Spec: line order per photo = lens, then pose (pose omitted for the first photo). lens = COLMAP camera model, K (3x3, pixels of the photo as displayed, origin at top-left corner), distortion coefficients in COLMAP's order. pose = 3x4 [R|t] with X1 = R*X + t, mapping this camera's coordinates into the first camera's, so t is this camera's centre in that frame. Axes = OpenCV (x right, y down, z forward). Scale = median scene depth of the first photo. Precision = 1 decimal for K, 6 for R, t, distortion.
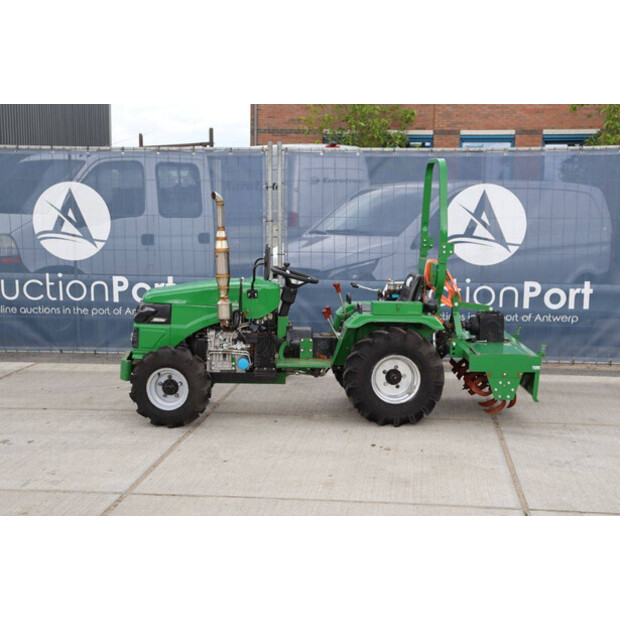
lens RADIAL K [[891.1, 0, 313.5], [0, 891.1, 319.9], [0, 0, 1]] dist [0.121873, 0.000000]
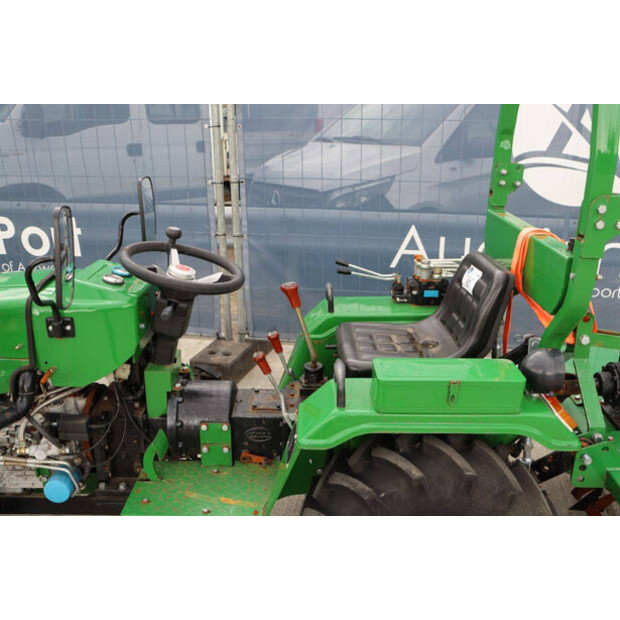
lens RADIAL K [[595.0, 0, 306.3], [0, 595.0, 309.1], [0, 0, 1]] dist [-0.048964, 0.000000]
pose [[0.997669, 0.015963, -0.066343, 0.052775], [-0.003262, 0.982296, 0.187307, -0.084095], [0.068159, -0.186654, 0.980059, 0.764435]]
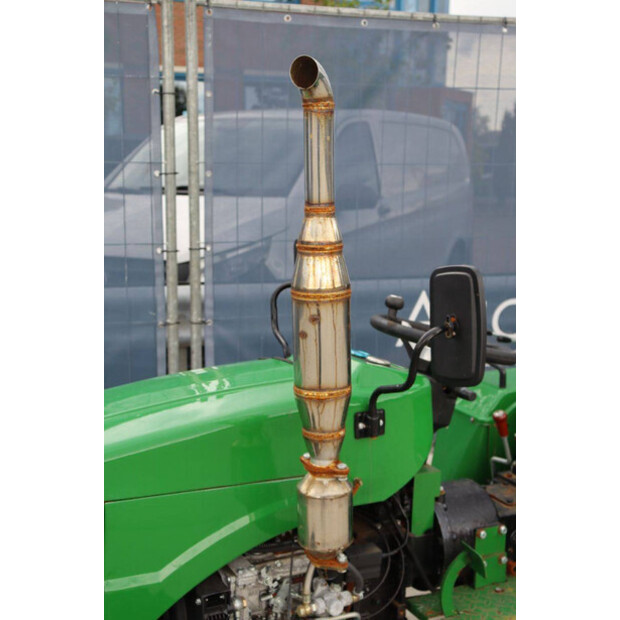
lens RADIAL K [[896.1, 0, 314.8], [0, 896.1, 312.4], [0, 0, 1]] dist [0.046203, 0.000000]
pose [[0.925346, -0.070387, 0.372533, -0.194420], [0.052971, 0.996980, 0.056797, -0.084016], [-0.375405, -0.032823, 0.926279, 0.733877]]
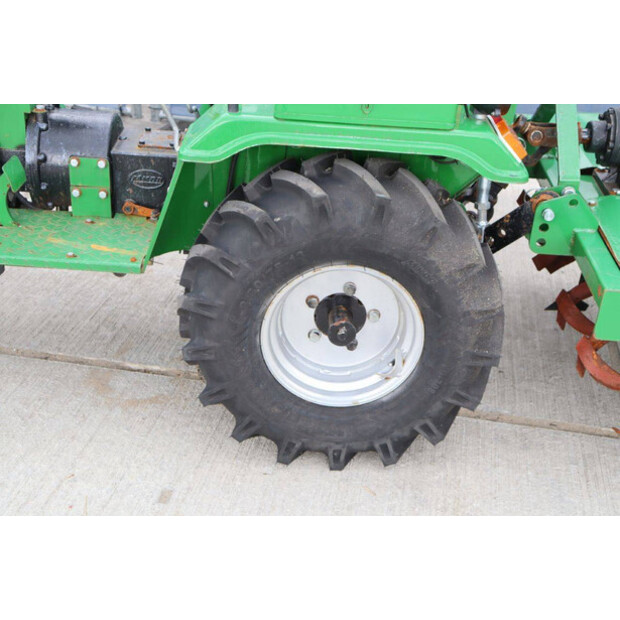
lens RADIAL K [[890.3, 0, 307.0], [0, 890.3, 310.3], [0, 0, 1]] dist [0.101937, 0.000000]
pose [[0.996657, 0.073066, -0.036559, 0.088524], [-0.055612, 0.934505, 0.351579, -0.046801], [0.059853, -0.348371, 0.935444, 0.701681]]
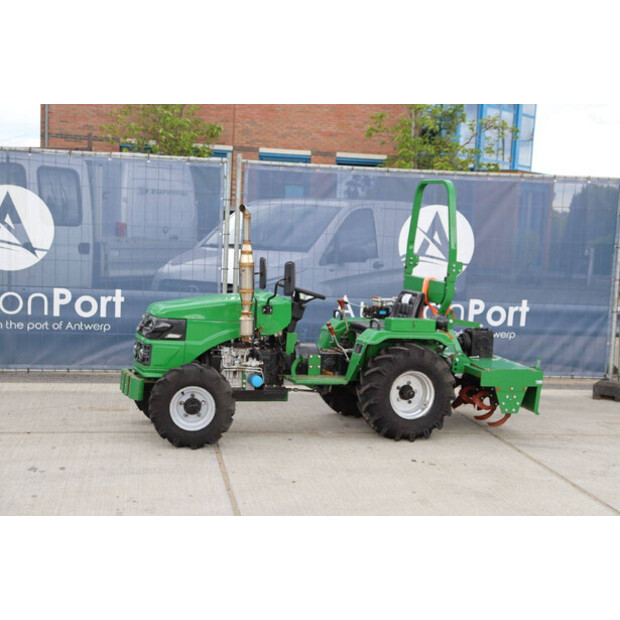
lens RADIAL K [[891.1, 0, 297.2], [0, 891.1, 328.4], [0, 0, 1]] dist [0.121873, 0.000000]
pose [[0.968946, 0.004004, 0.247241, -0.279109], [-0.002584, 0.999978, -0.006071, -0.002587], [-0.247260, 0.005243, 0.968935, 0.045574]]
